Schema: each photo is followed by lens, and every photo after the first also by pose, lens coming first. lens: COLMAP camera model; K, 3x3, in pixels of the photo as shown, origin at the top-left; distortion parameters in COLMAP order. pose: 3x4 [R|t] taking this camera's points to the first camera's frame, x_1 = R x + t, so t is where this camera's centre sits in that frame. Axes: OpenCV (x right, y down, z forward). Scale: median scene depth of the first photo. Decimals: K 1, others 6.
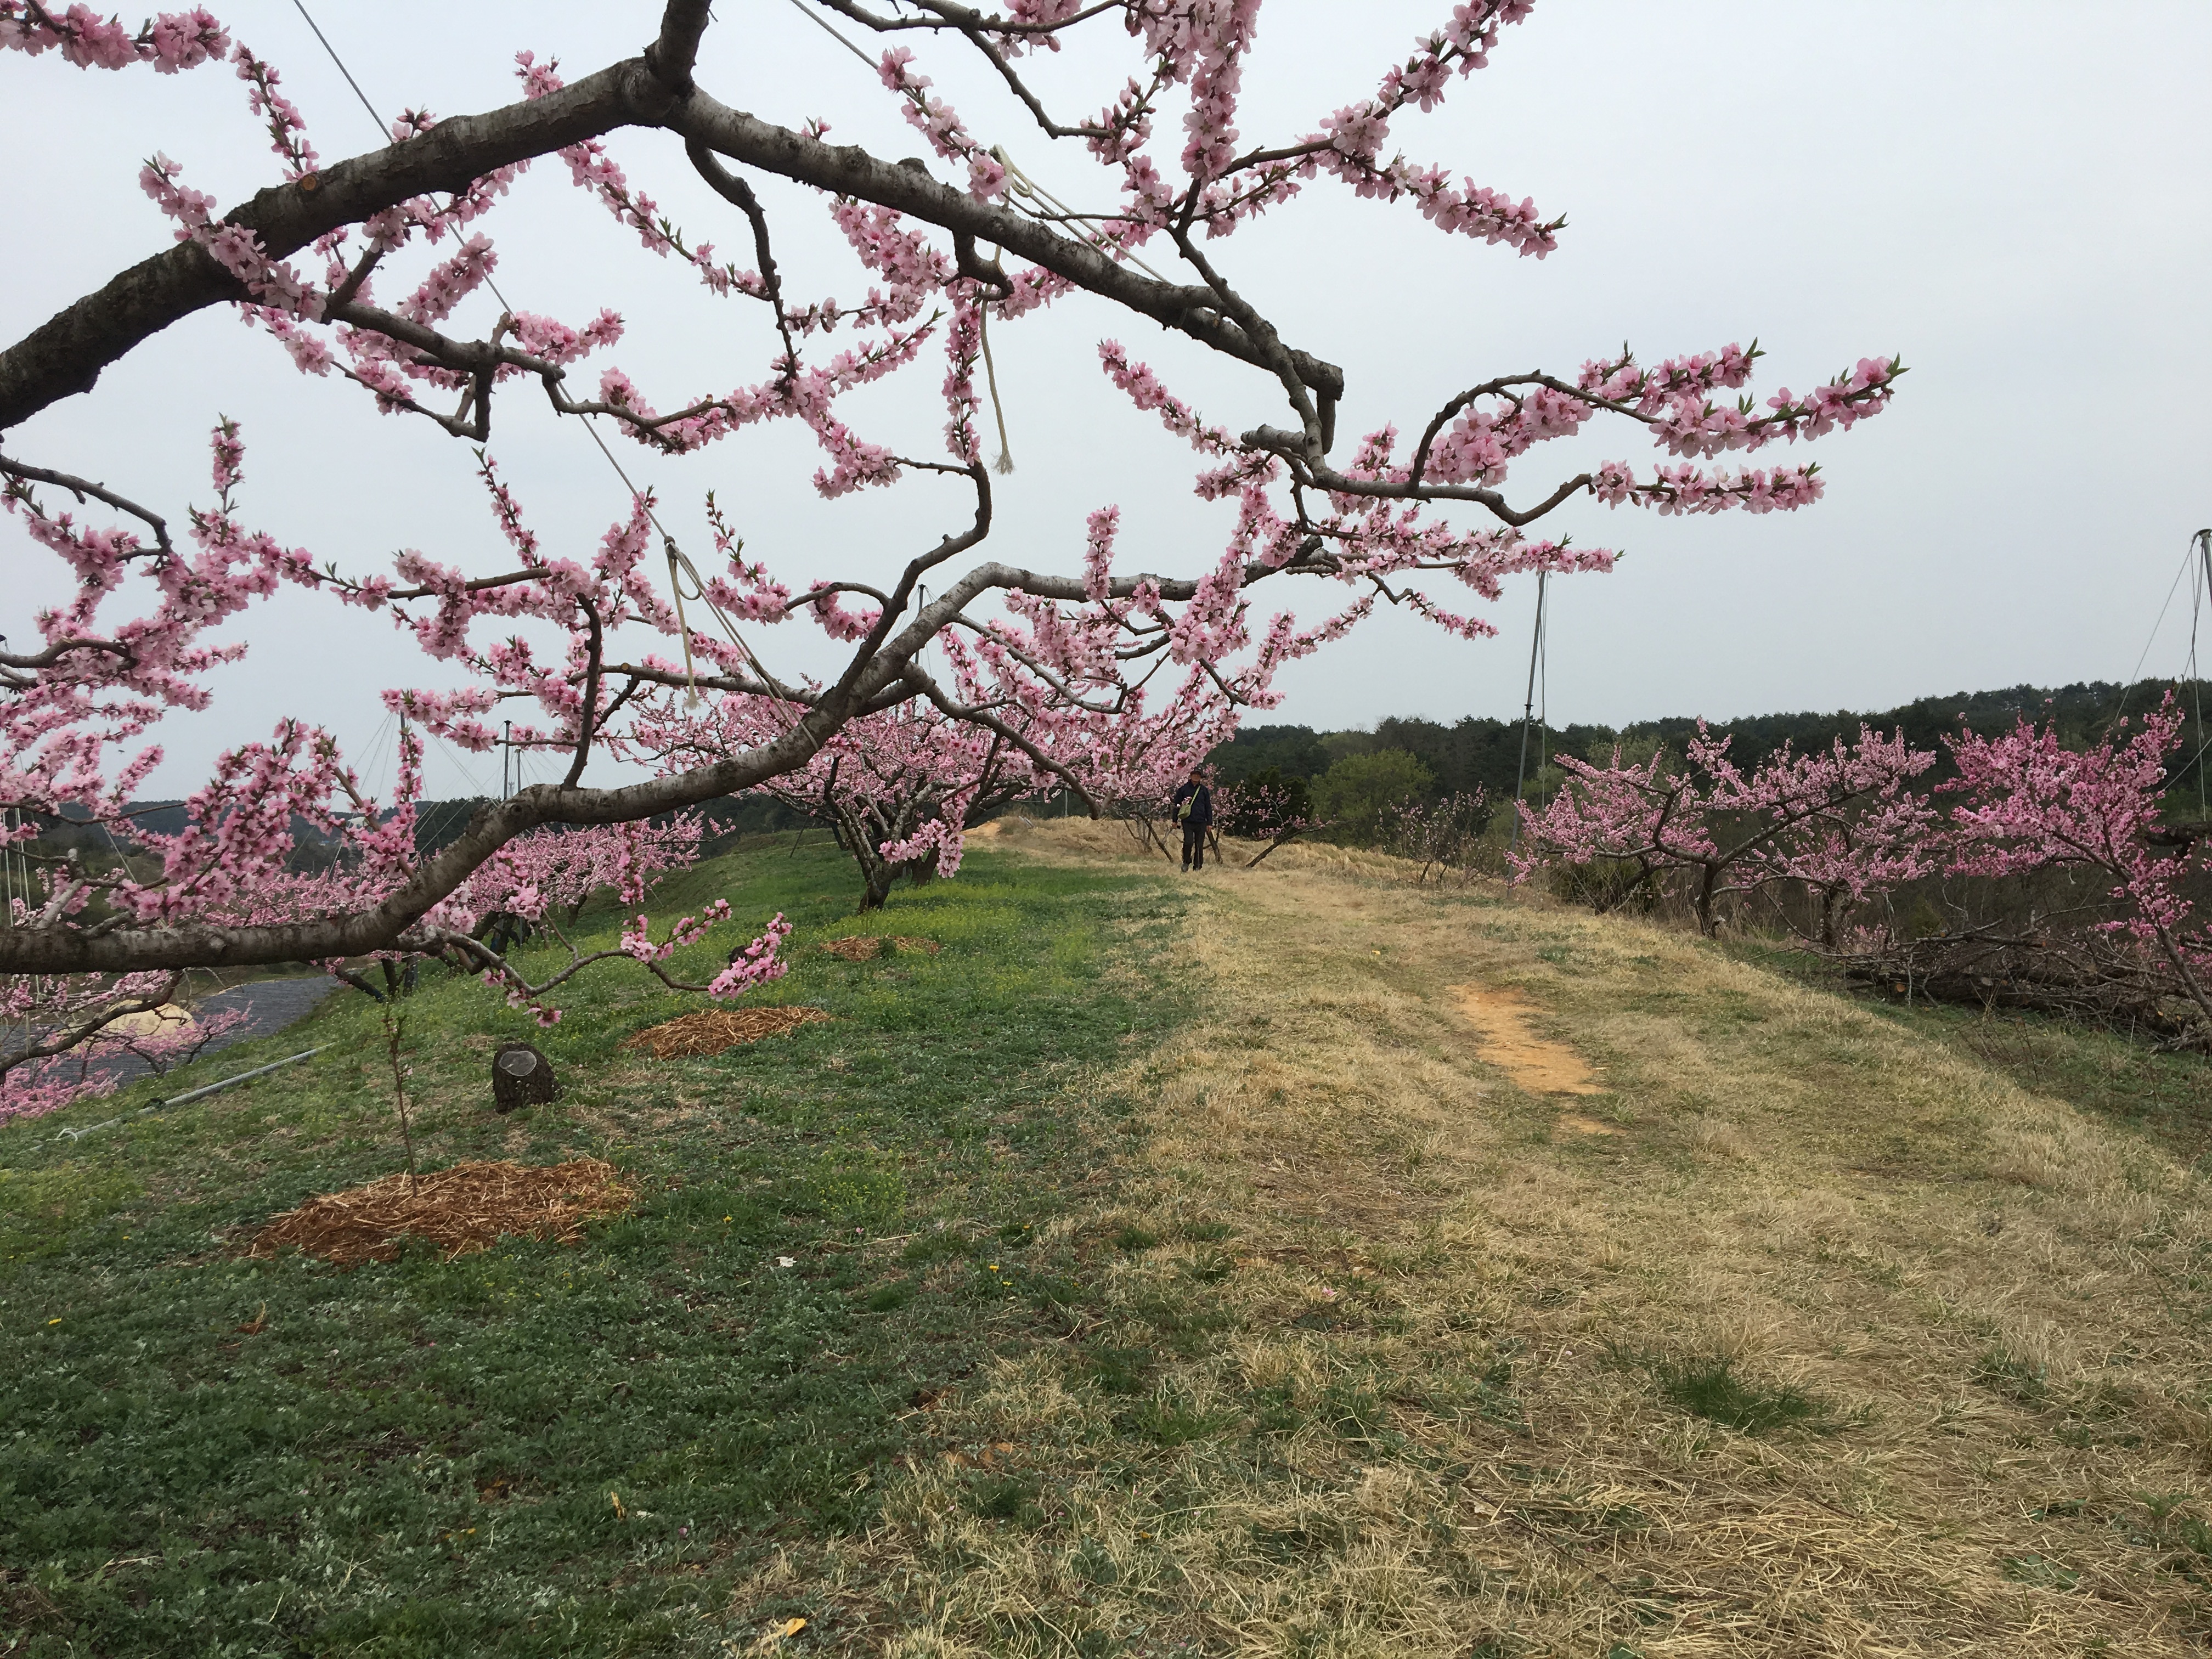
lens RADIAL K [[1859.9, 0, 1093.3], [0, 1859.9, 833.6], [0, 0, 1]] dist [0.080949, -0.124455]
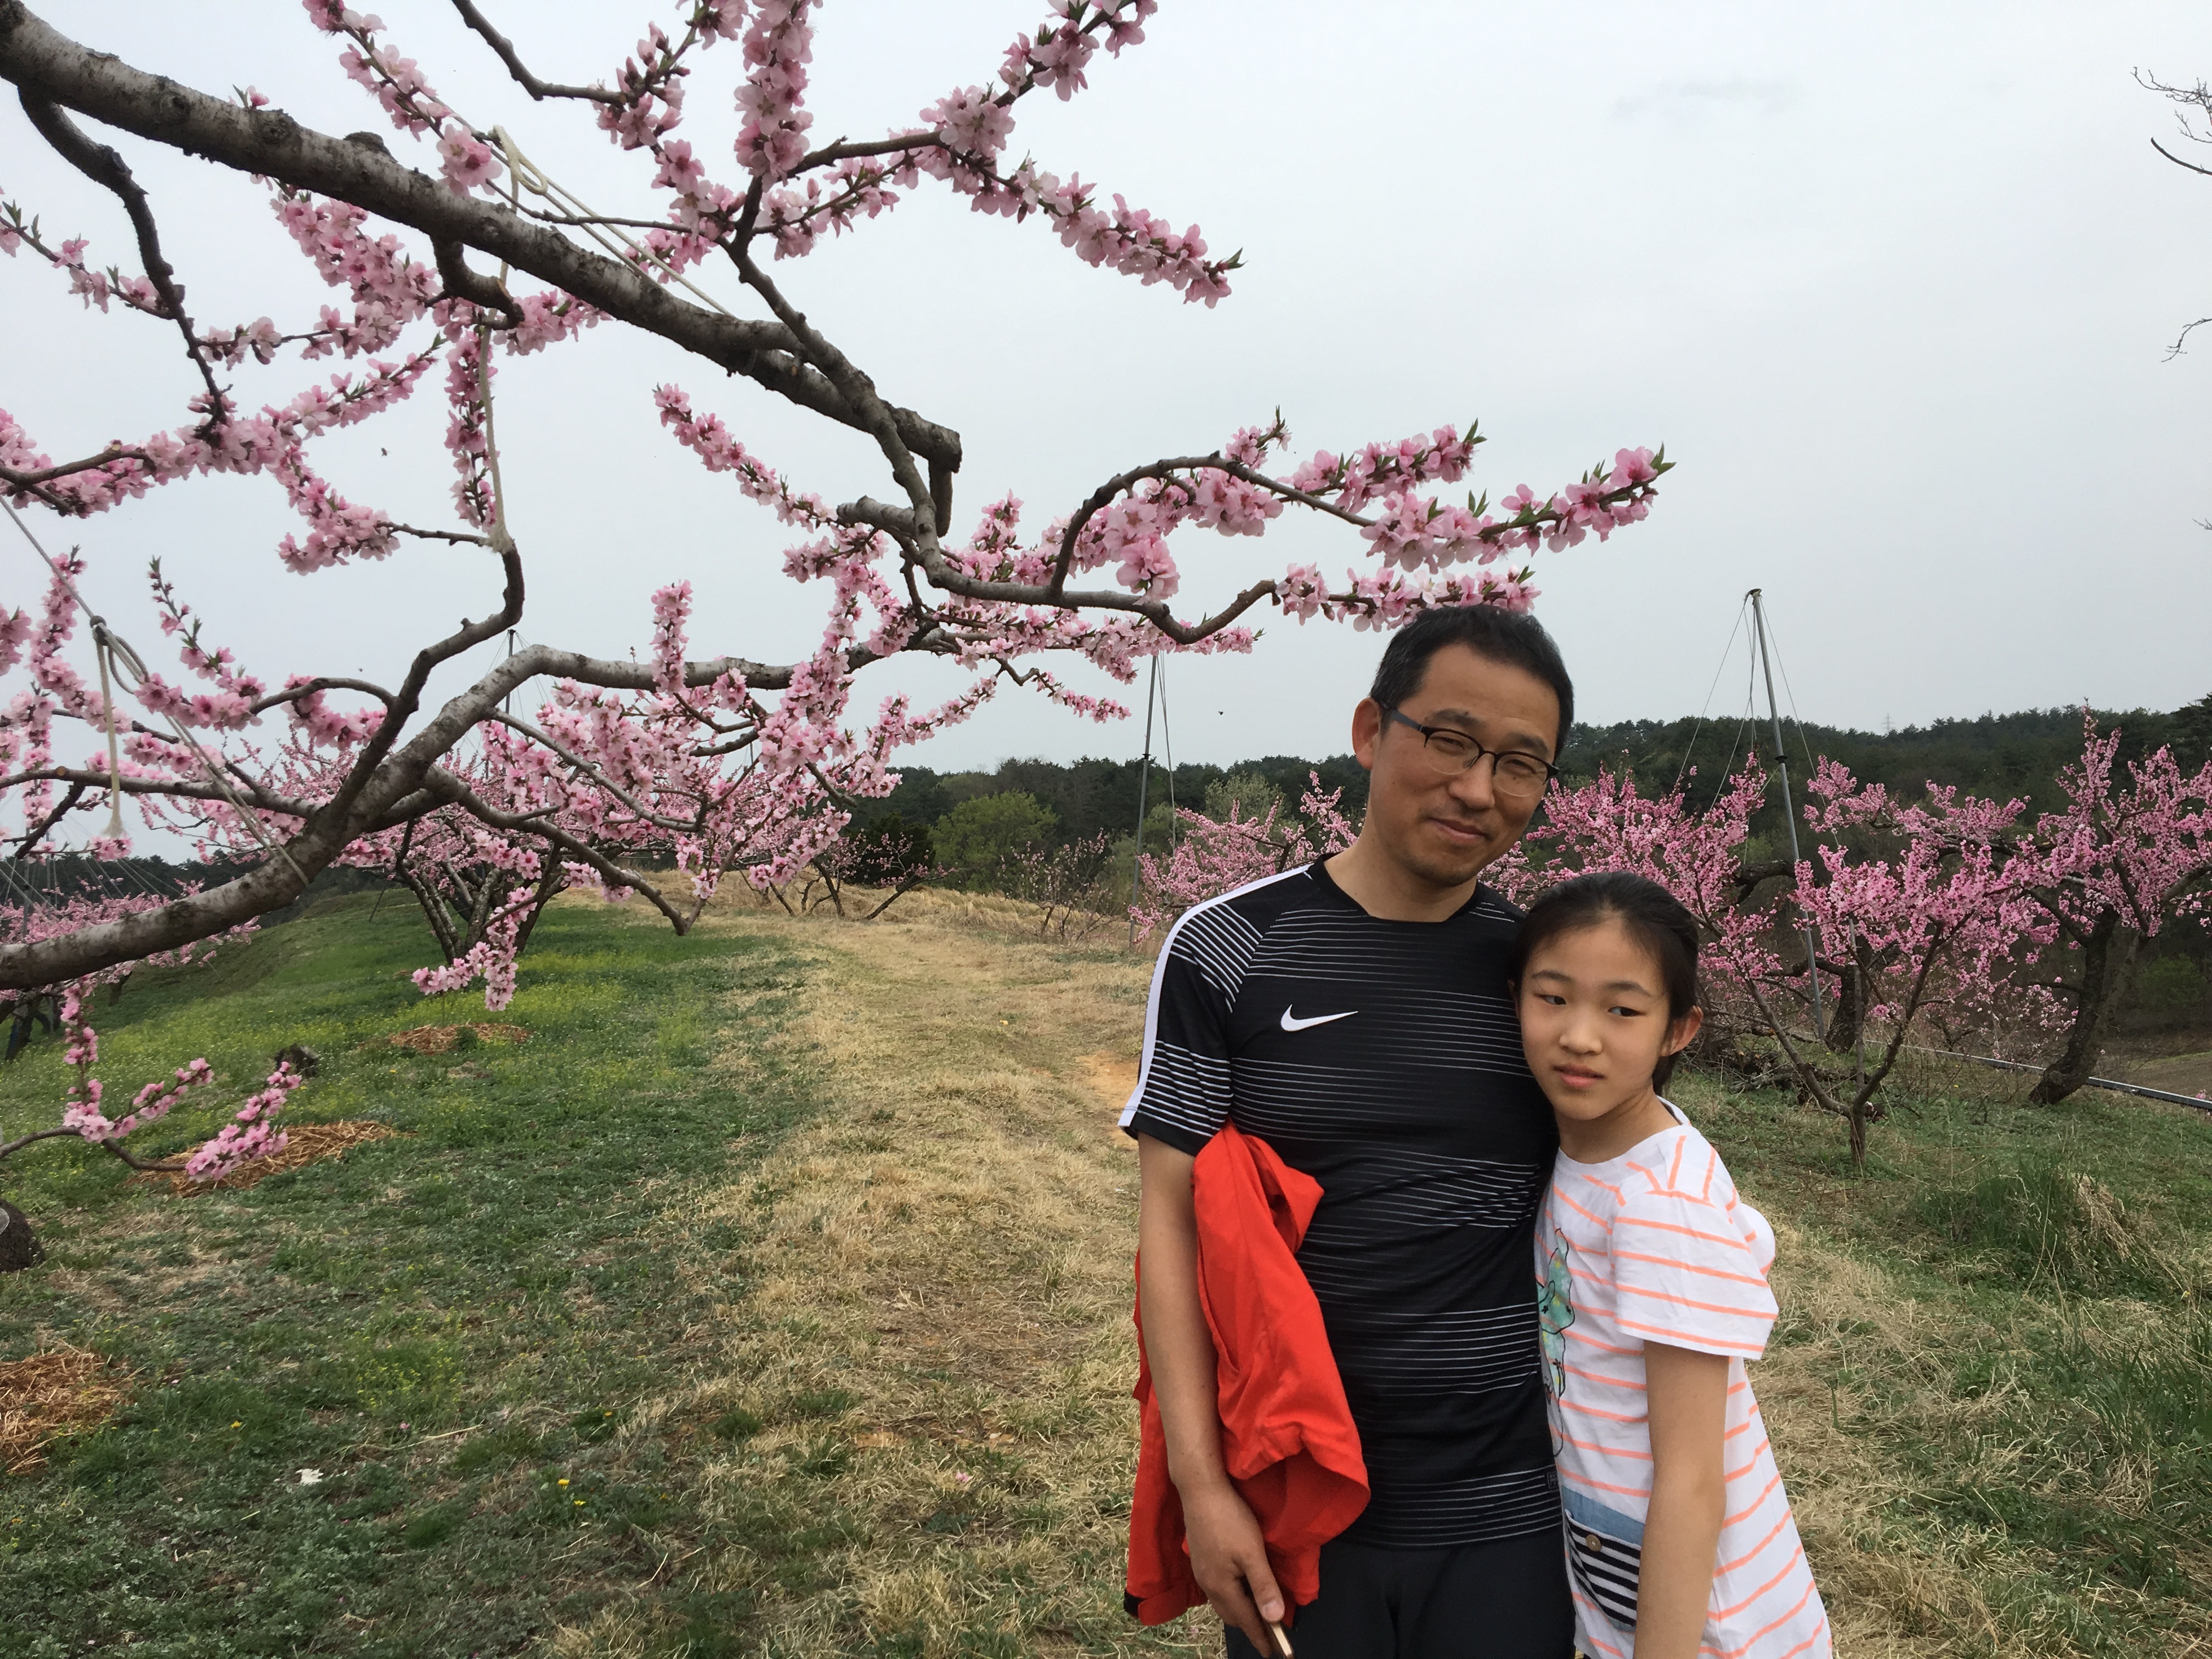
lens RADIAL K [[1859.9, 0, 1107.7], [0, 1859.9, 833.8], [0, 0, 1]] dist [0.080949, -0.124455]
pose [[0.977903, -0.018542, 0.208236, 0.018568], [0.023160, 0.999536, -0.019759, -0.043153], [-0.207773, 0.024145, 0.977879, 0.150619]]
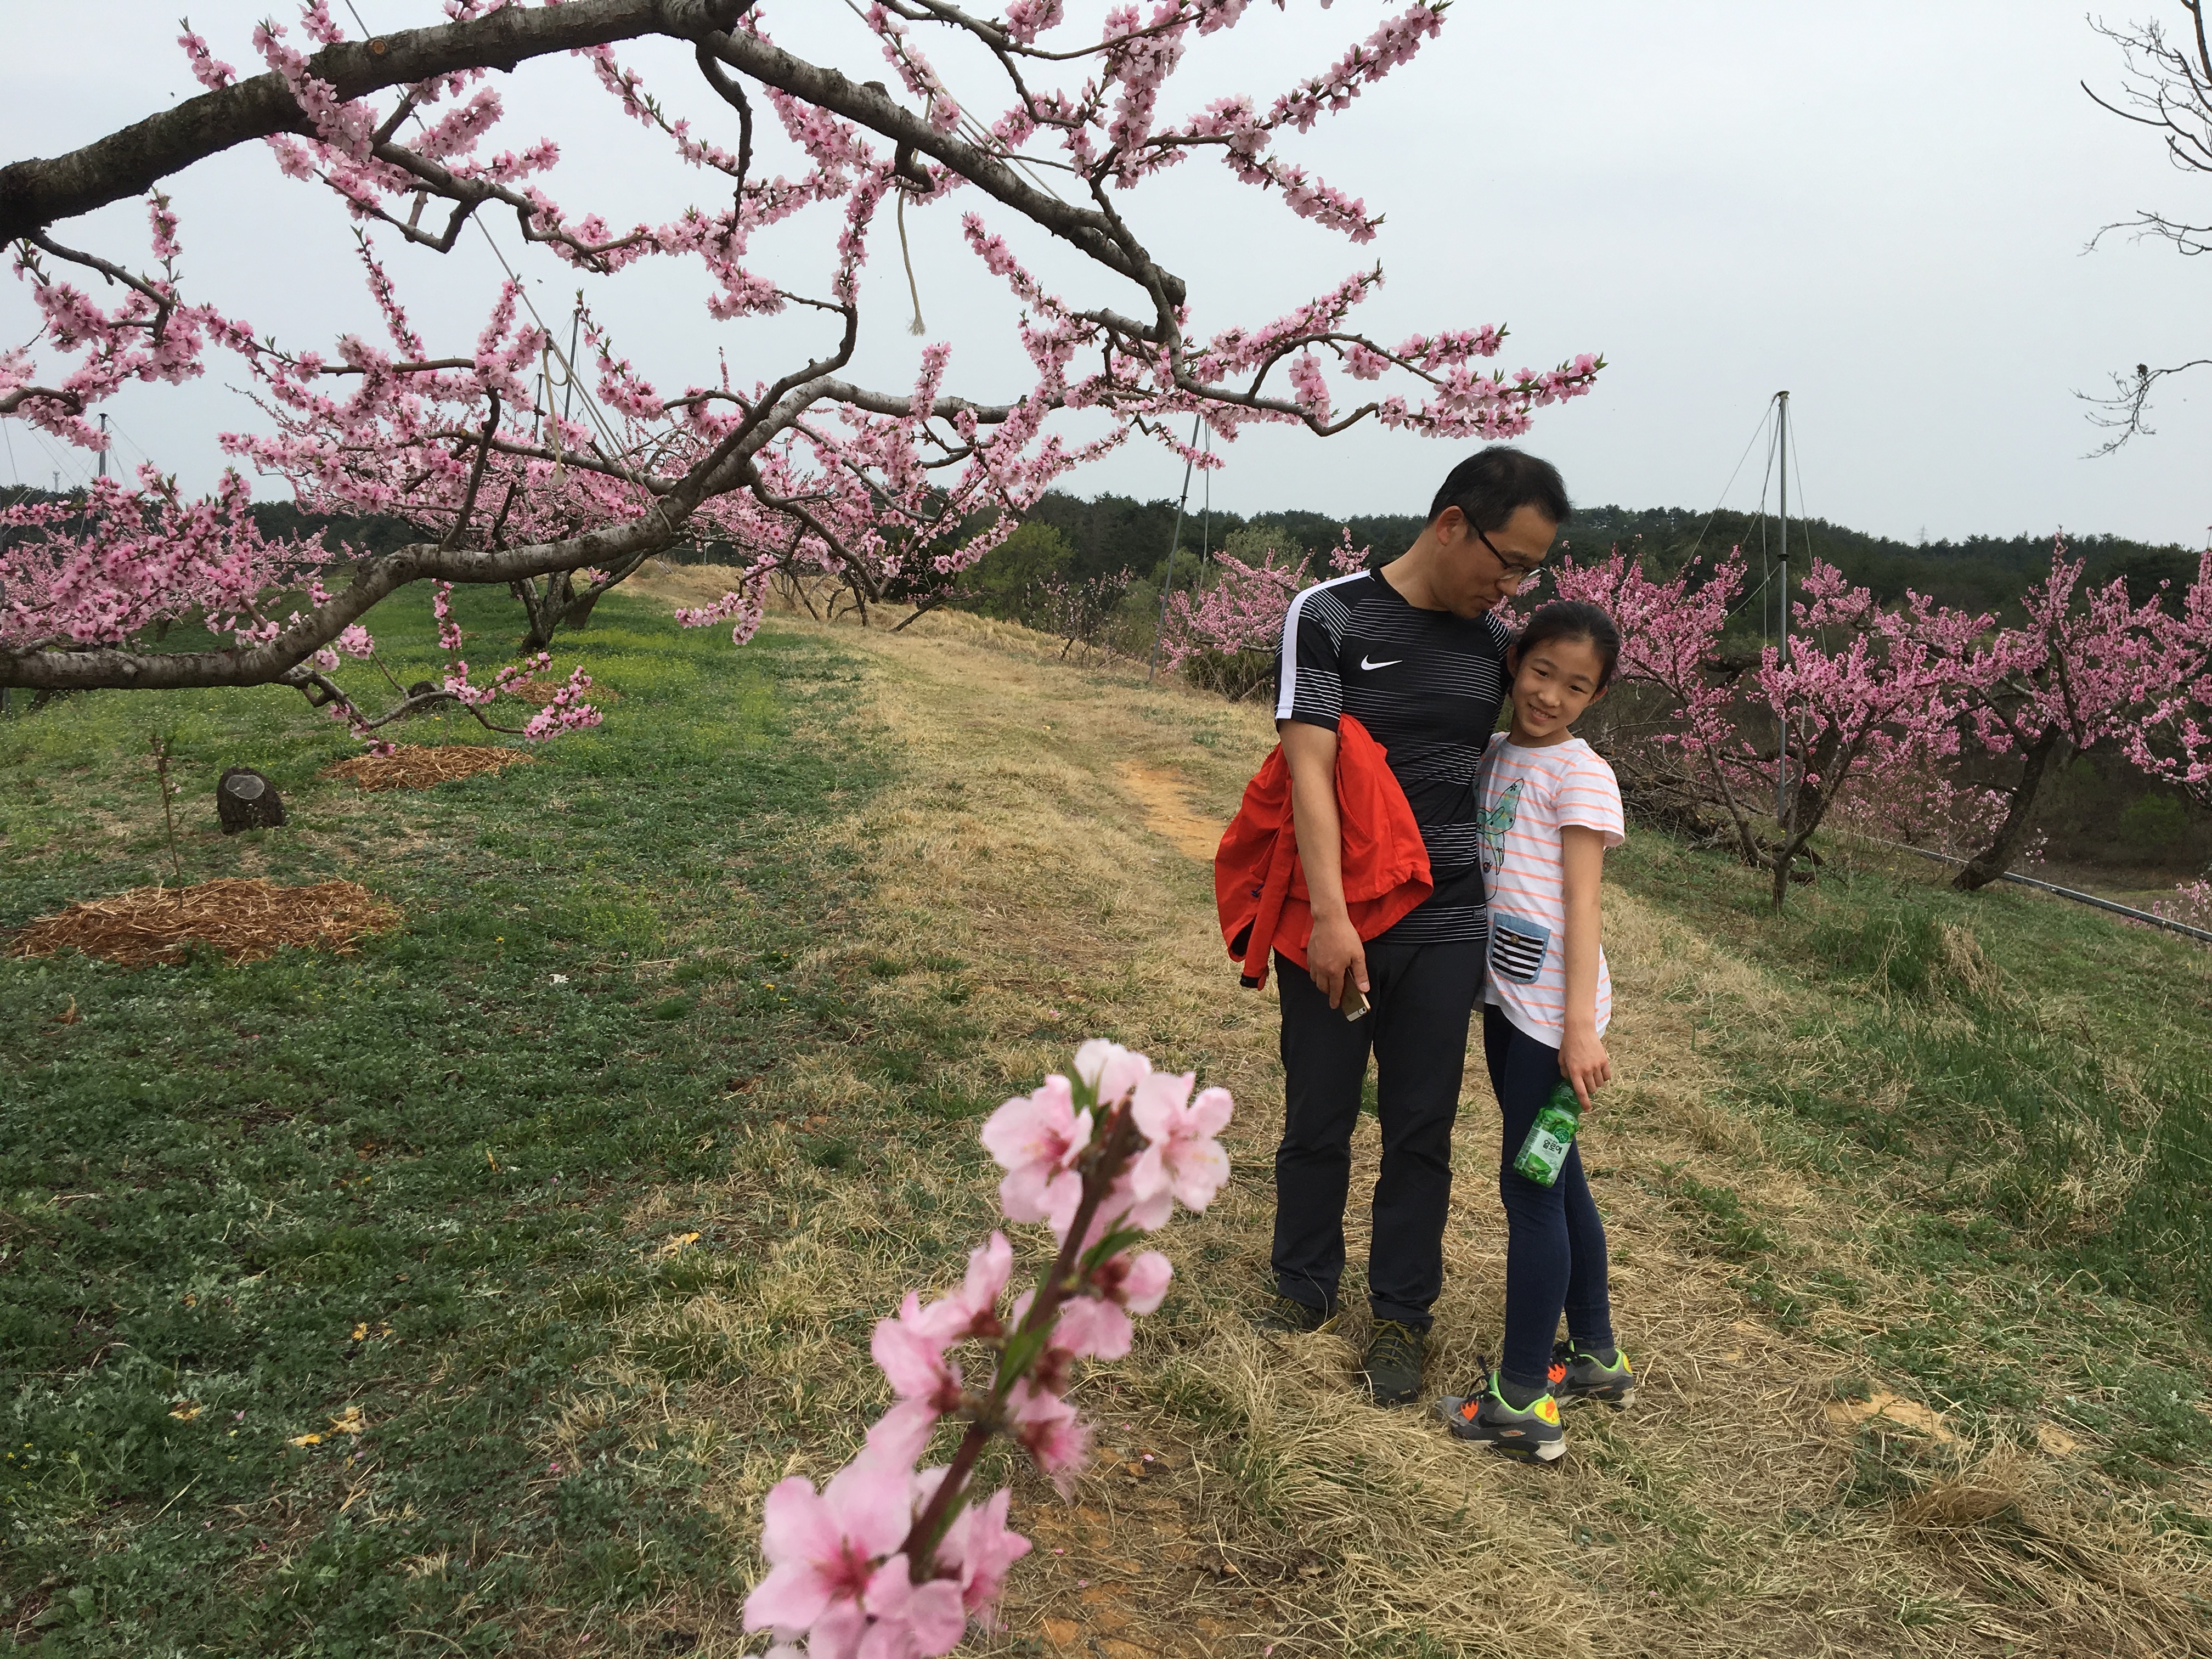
lens RADIAL K [[1859.9, 0, 1100.9], [0, 1859.9, 836.8], [0, 0, 1]] dist [0.080949, -0.124455]
pose [[0.977338, 0.047132, 0.206373, -0.119055], [-0.073187, 0.990012, 0.120496, -0.017849], [-0.198632, -0.132869, 0.971026, -0.192696]]
